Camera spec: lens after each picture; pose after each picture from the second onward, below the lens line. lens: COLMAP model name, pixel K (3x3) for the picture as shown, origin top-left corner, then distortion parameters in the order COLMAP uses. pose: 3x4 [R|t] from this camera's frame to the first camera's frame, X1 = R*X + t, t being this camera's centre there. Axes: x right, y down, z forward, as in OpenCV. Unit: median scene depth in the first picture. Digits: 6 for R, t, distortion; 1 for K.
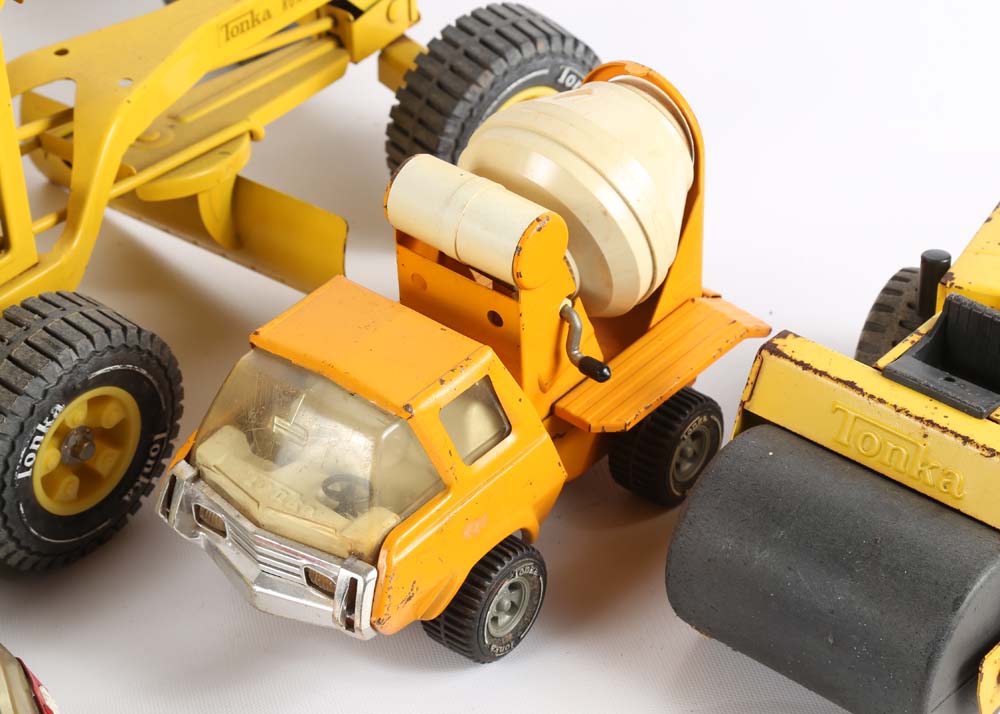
lens RADIAL K [[2557.1, 0, 500.0], [0, 2557.1, 357.0], [0, 0, 1]] dist [0.262540, -0.202534]
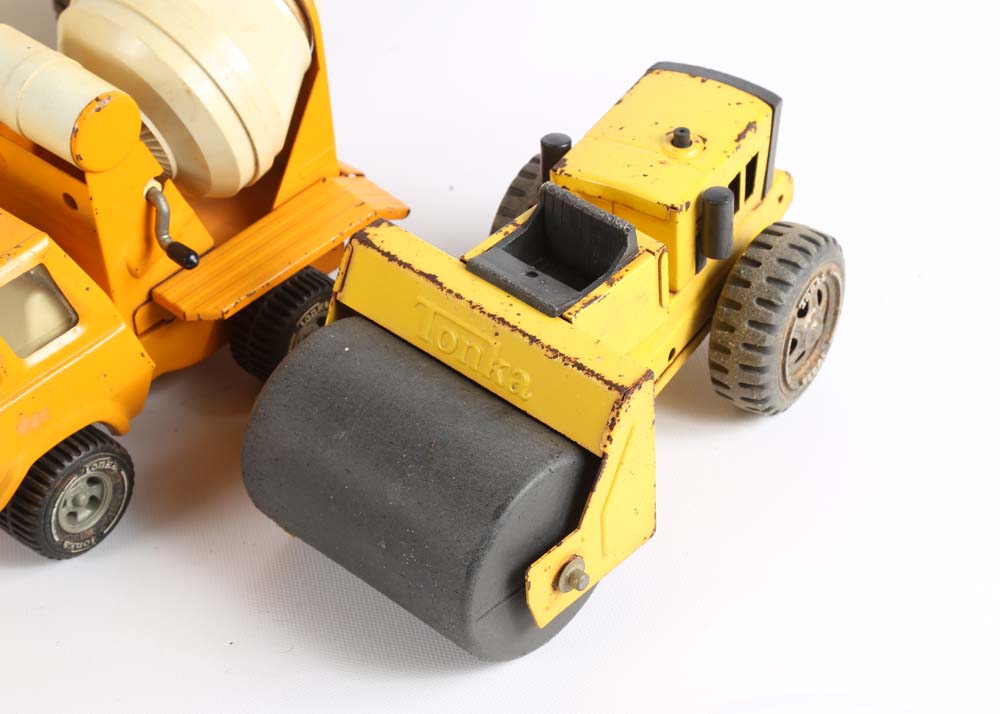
lens RADIAL K [[2557.1, 0, 500.0], [0, 2557.1, 357.0], [0, 0, 1]] dist [0.262540, -0.202534]
pose [[0.999458, 0.015249, -0.029189, 0.188252], [-0.013135, 0.997368, 0.071306, -0.028044], [0.030200, -0.070884, 0.997027, 0.046292]]
